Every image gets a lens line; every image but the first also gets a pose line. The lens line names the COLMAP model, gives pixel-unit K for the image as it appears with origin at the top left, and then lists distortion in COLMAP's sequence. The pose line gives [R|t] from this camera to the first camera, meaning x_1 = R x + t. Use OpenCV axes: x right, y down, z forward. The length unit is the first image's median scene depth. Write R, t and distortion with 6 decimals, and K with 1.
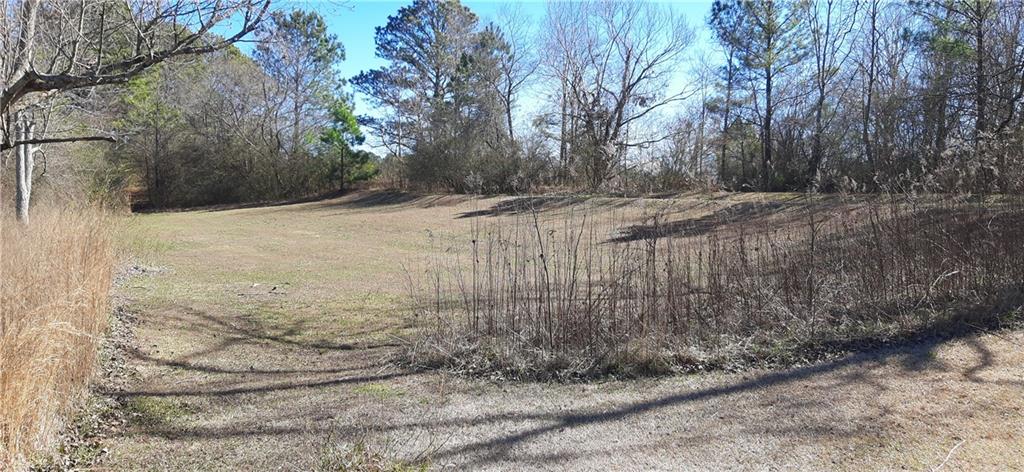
lens RADIAL K [[747.3, 0, 512.0], [0, 747.3, 236.0], [0, 0, 1]] dist [0.005999, -0.067504]
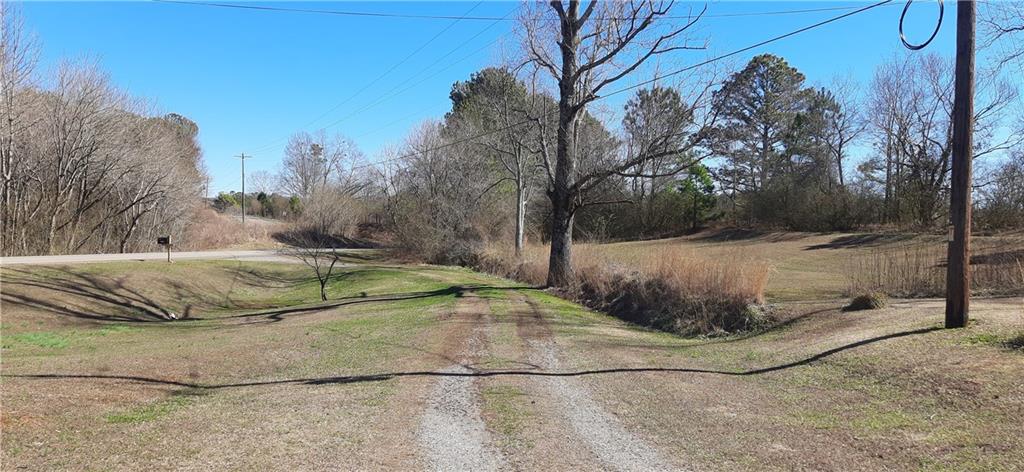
lens RADIAL K [[747.3, 0, 512.0], [0, 747.3, 236.0], [0, 0, 1]] dist [0.005999, -0.067504]
pose [[0.925338, 0.004429, -0.379116, -0.034207], [-0.023692, 0.998653, -0.046162, 0.016110], [0.378401, 0.051697, 0.924197, -0.268535]]
